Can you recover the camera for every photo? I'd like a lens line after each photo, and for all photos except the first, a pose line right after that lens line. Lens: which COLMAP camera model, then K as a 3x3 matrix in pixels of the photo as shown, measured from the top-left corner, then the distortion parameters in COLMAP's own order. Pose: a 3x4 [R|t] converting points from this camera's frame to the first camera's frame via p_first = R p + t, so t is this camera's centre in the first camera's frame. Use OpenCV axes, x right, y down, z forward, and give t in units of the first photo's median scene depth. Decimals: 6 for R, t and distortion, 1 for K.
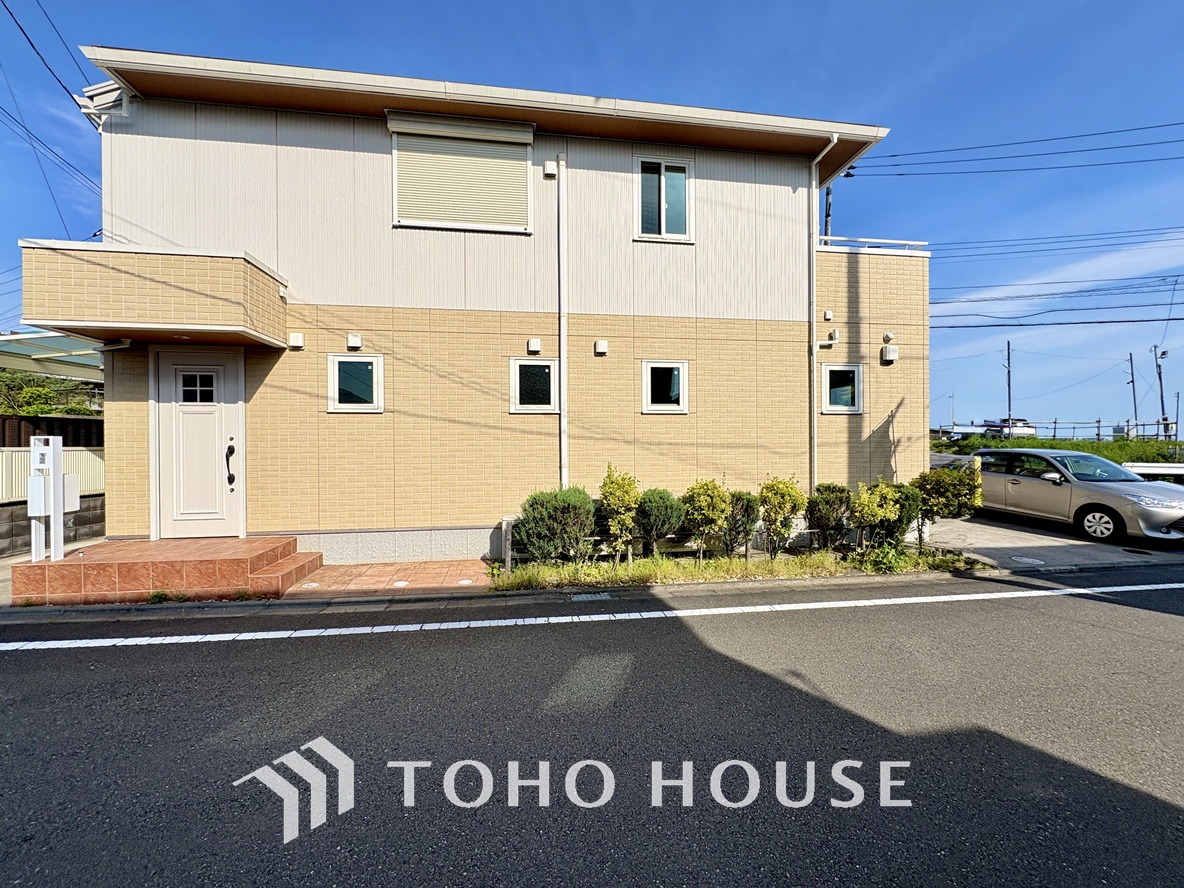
lens RADIAL K [[472.3, 0, 587.2], [0, 472.3, 417.8], [0, 0, 1]] dist [-0.001472, 0.000502]
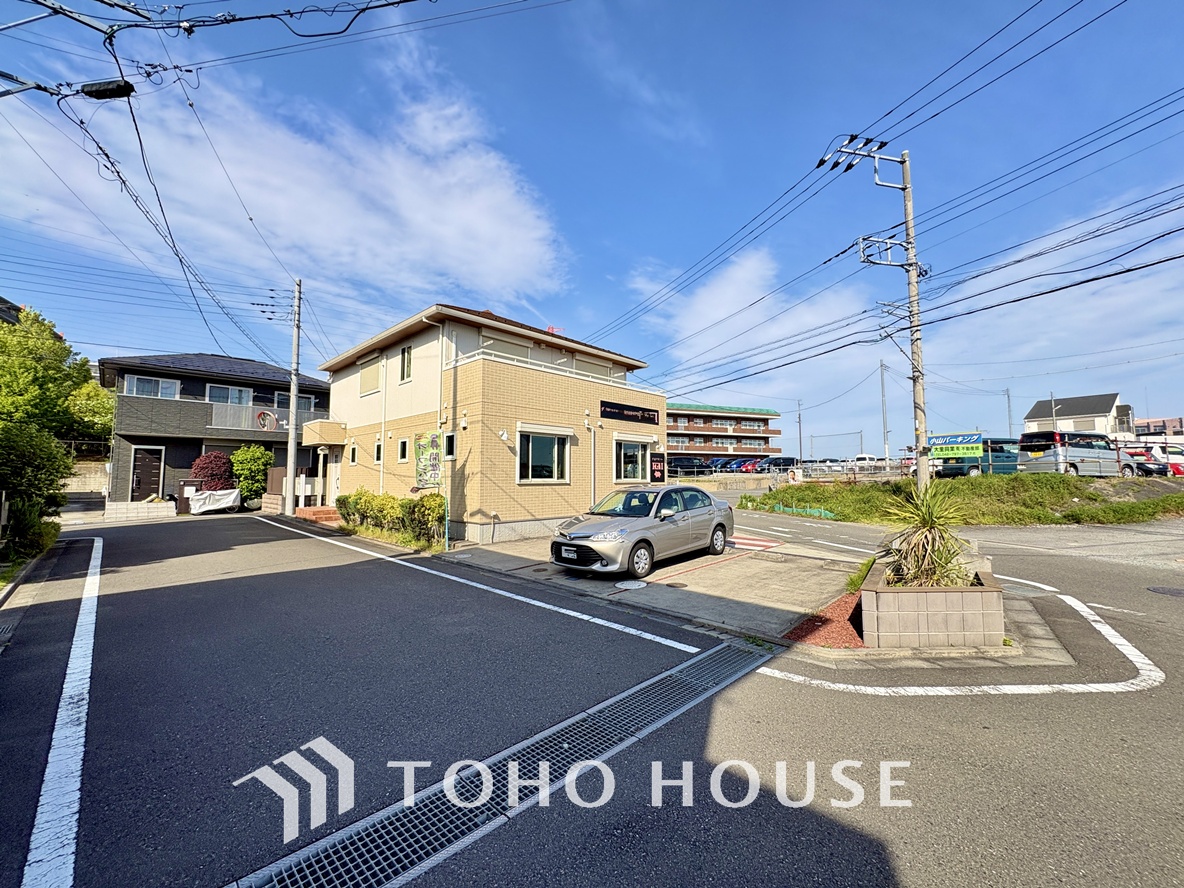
lens RADIAL K [[472.3, 0, 592.7], [0, 472.3, 444.5], [0, 0, 1]] dist [-0.001472, 0.000502]
pose [[0.604295, -0.060203, -0.794483, 2.230086], [0.005899, 0.997452, -0.071096, 0.060669], [0.796739, 0.038276, 0.603110, 0.368053]]
